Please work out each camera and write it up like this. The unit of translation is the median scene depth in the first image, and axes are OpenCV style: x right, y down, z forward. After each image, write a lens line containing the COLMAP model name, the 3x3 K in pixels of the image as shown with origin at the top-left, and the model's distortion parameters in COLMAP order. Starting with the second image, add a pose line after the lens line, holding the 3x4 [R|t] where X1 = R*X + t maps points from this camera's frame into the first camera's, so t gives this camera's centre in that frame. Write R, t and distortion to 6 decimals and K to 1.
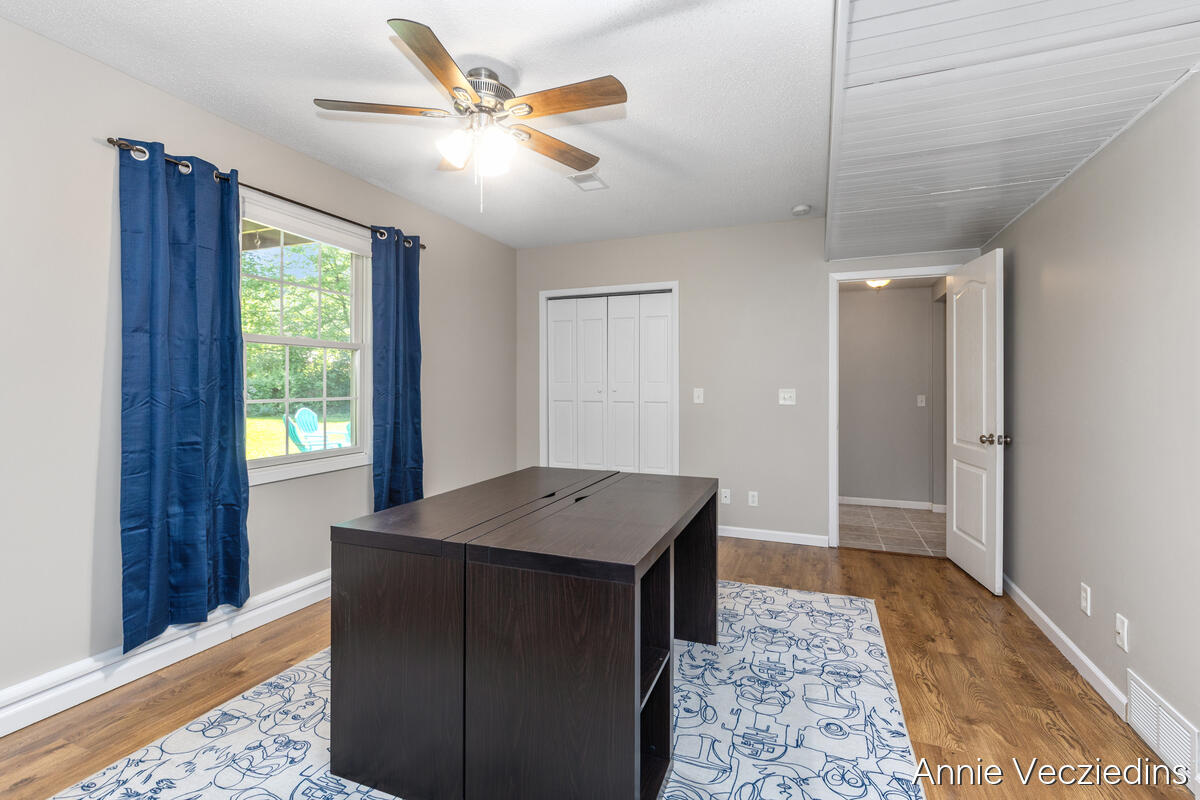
lens RADIAL K [[547.6, 0, 598.7], [0, 547.6, 388.4], [0, 0, 1]] dist [-0.002090, 0.000730]
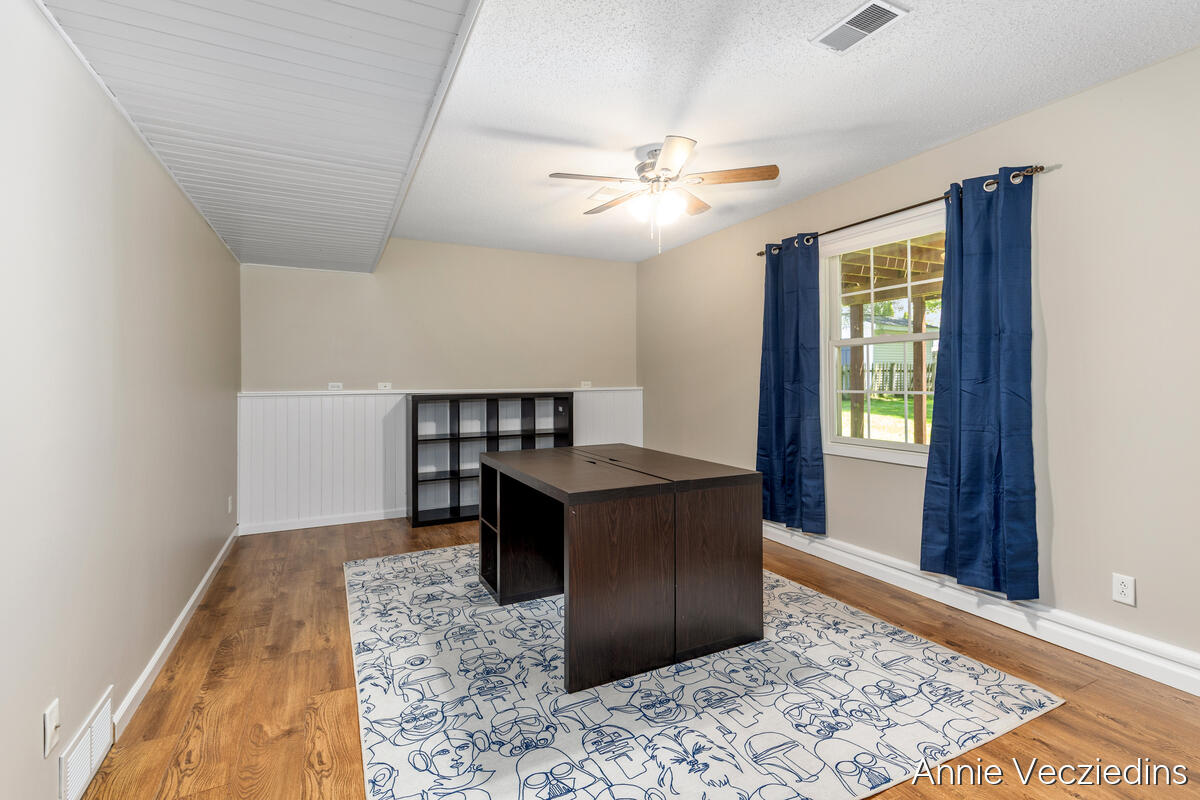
lens RADIAL K [[547.6, 0, 599.1], [0, 547.6, 390.4], [0, 0, 1]] dist [-0.002090, 0.000730]
pose [[-0.668142, 0.016039, -0.743861, 0.927013], [-0.005451, 0.999635, 0.026450, -0.013596], [0.744014, 0.021727, -0.667811, 1.845864]]
